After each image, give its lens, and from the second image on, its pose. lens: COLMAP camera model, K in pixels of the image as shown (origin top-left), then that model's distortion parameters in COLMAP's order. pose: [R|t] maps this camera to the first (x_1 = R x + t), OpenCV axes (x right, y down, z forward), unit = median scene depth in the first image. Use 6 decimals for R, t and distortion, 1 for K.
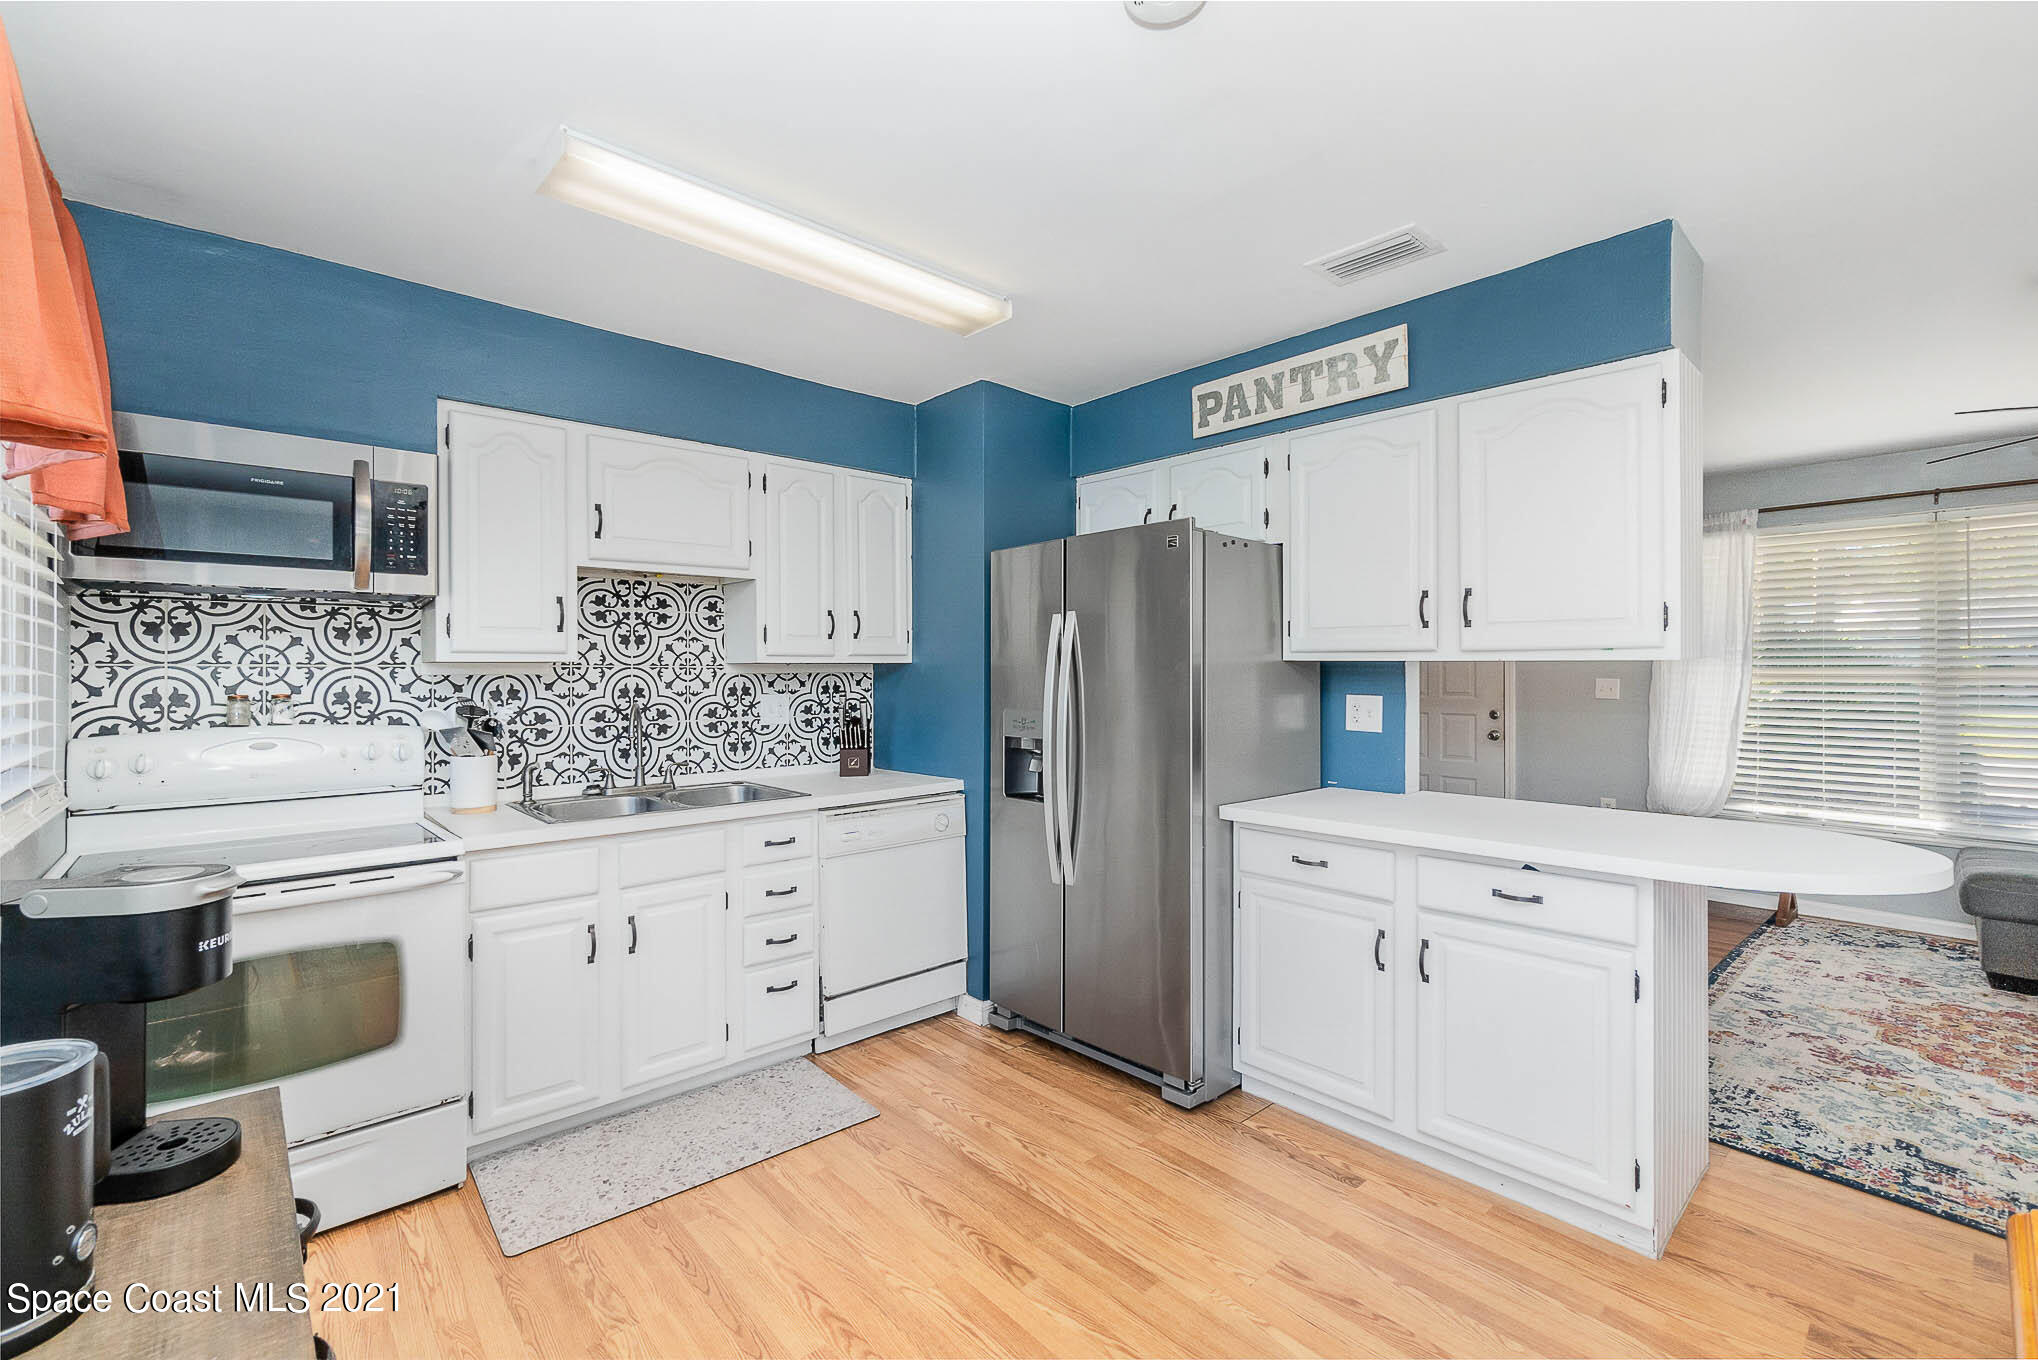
lens RADIAL K [[878.1, 0, 992.6], [0, 878.1, 671.5], [0, 0, 1]] dist [-0.008487, 0.003071]
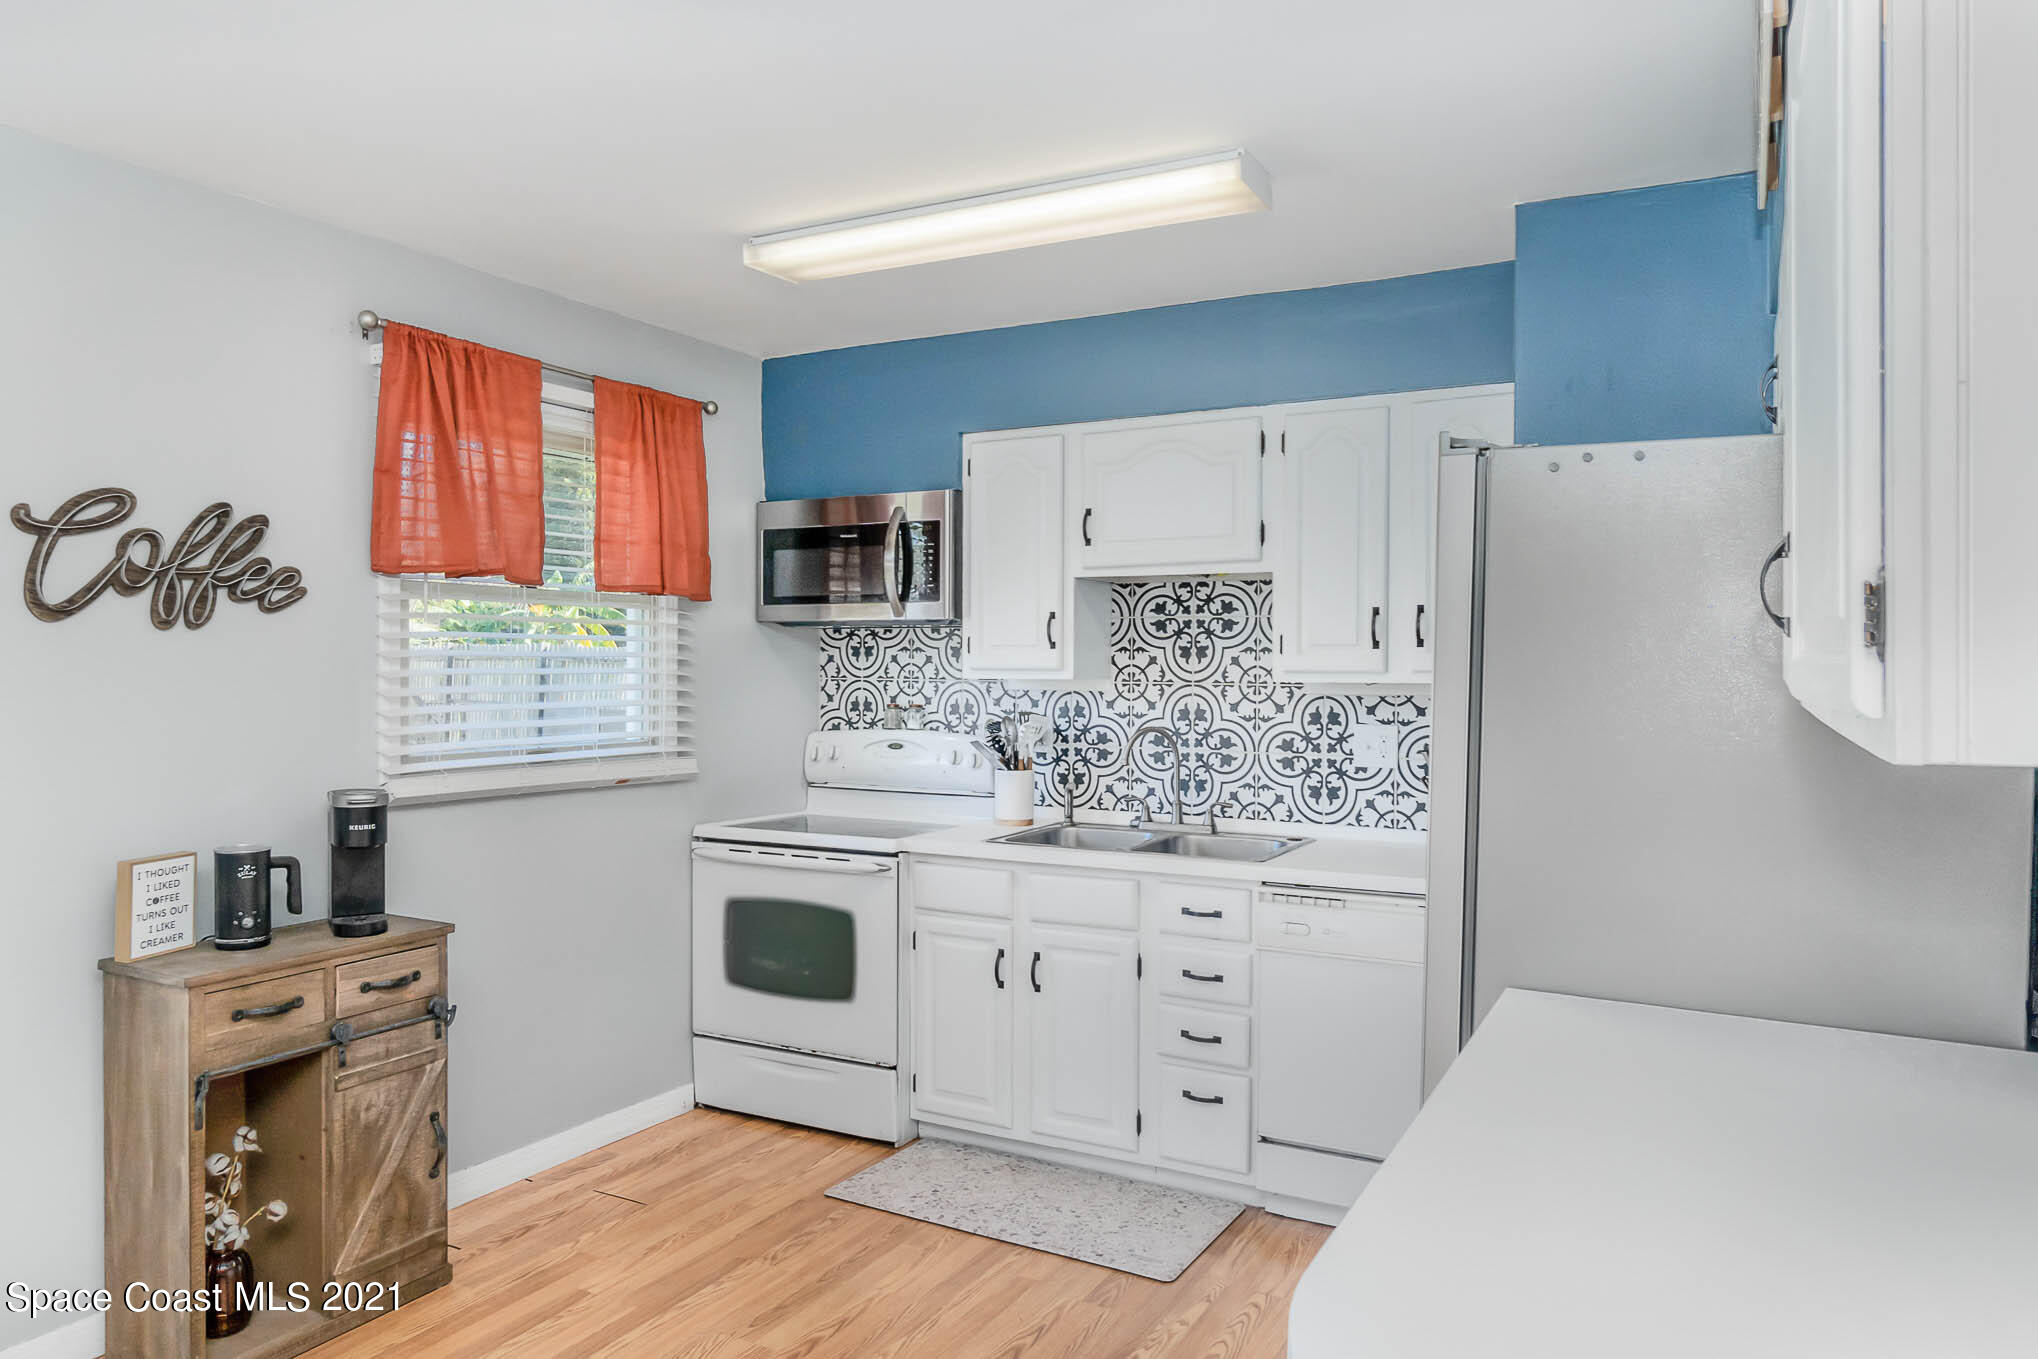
lens RADIAL K [[1311.0, 0, 963.8], [0, 1311.0, 677.9], [0, 0, 1]] dist [-0.002126, 0.002140]
pose [[0.335900, 0.011595, -0.941826, 0.787043], [-0.007625, 0.999925, 0.009590, -0.024208], [0.941867, 0.003960, 0.335963, 0.405685]]
